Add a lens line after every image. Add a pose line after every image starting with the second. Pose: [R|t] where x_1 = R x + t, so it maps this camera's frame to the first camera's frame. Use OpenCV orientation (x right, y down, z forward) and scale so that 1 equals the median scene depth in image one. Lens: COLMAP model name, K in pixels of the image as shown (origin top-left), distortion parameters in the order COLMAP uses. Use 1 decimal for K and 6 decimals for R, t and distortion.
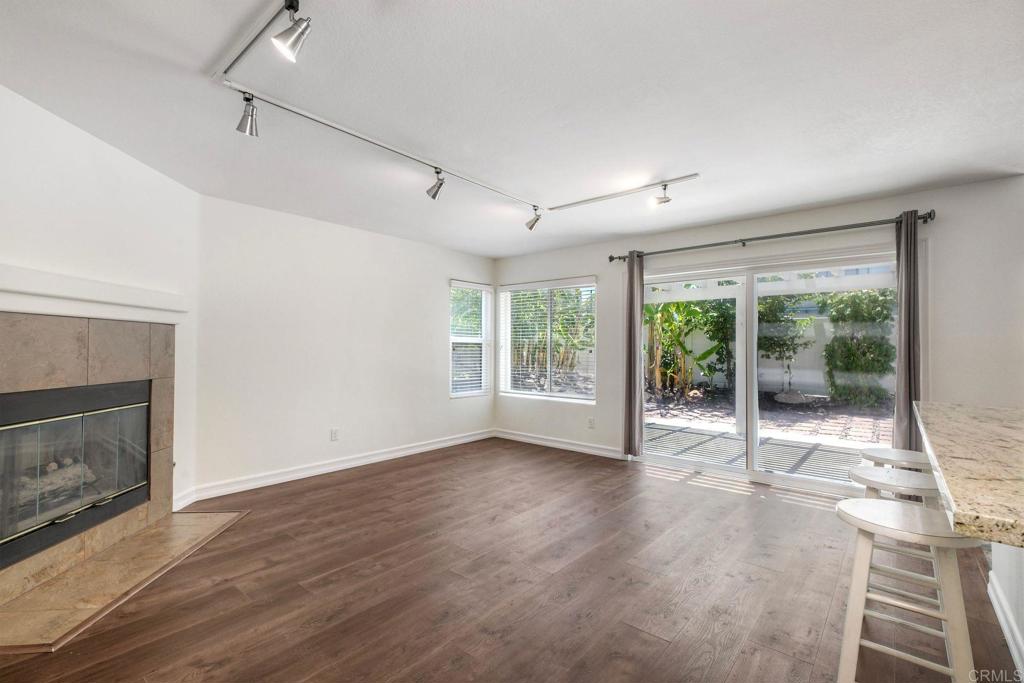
lens RADIAL K [[456.1, 0, 513.1], [0, 456.1, 341.7], [0, 0, 1]] dist [0.002705, -0.000234]
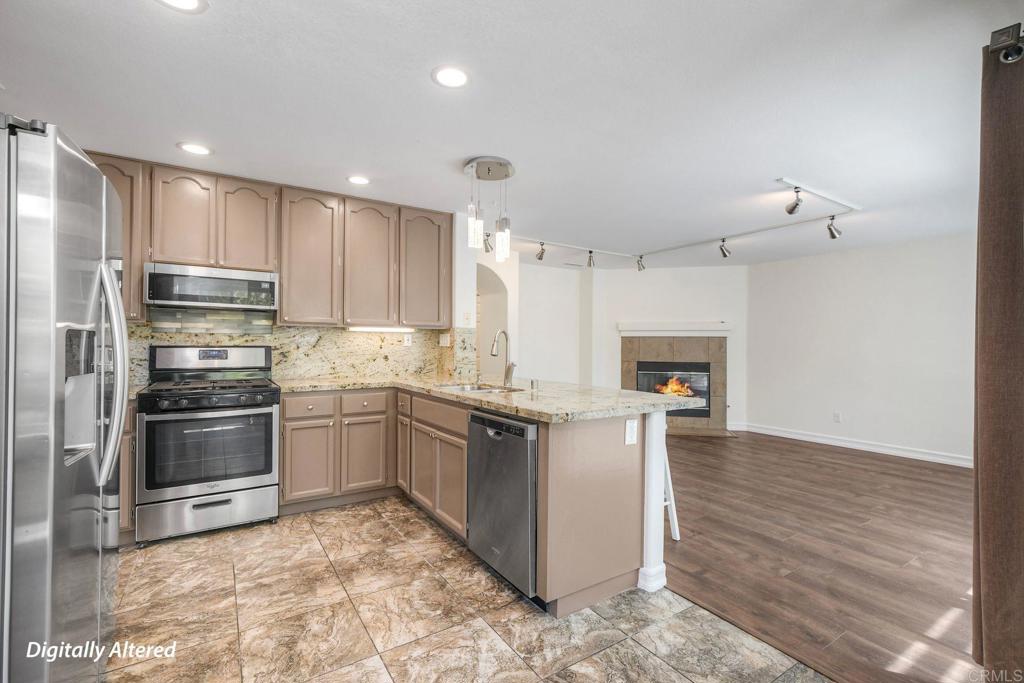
lens RADIAL K [[456.1, 0, 516.4], [0, 456.1, 343.7], [0, 0, 1]] dist [0.002705, -0.000234]
pose [[-0.277330, -0.016409, -0.960634, 1.471465], [0.002094, 0.999841, -0.017683, 0.026178], [0.960772, -0.006916, -0.277252, 0.665071]]
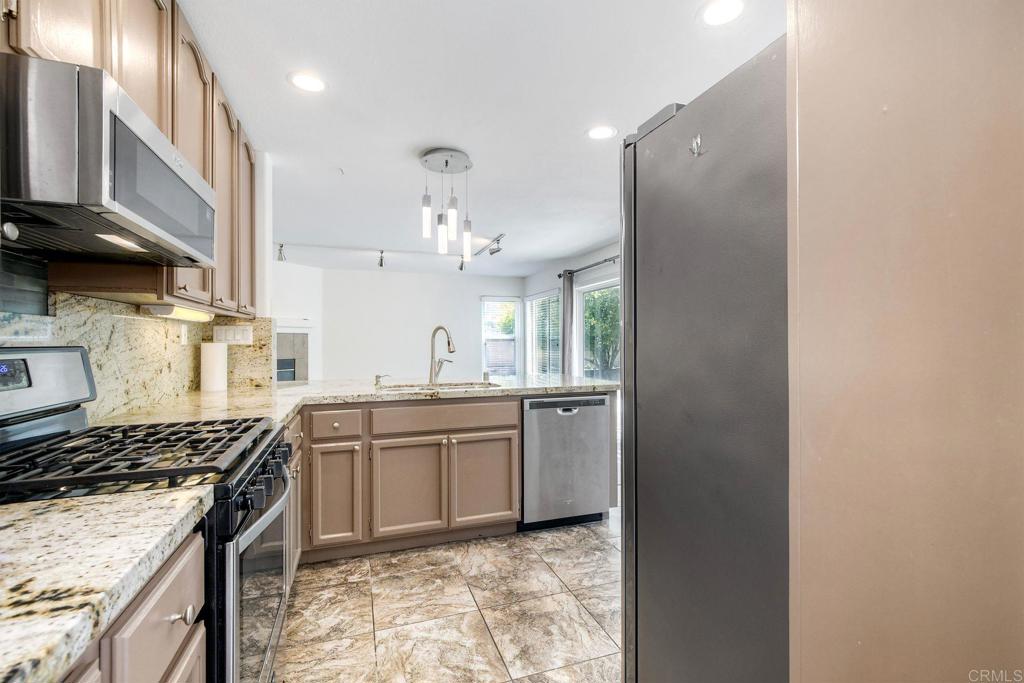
lens RADIAL K [[456.1, 0, 514.1], [0, 456.1, 343.9], [0, 0, 1]] dist [0.002705, -0.000234]
pose [[0.865271, -0.011751, -0.501166, 1.168292], [0.017511, 0.999824, 0.006789, 0.013415], [0.500998, -0.014650, 0.865324, -0.367855]]
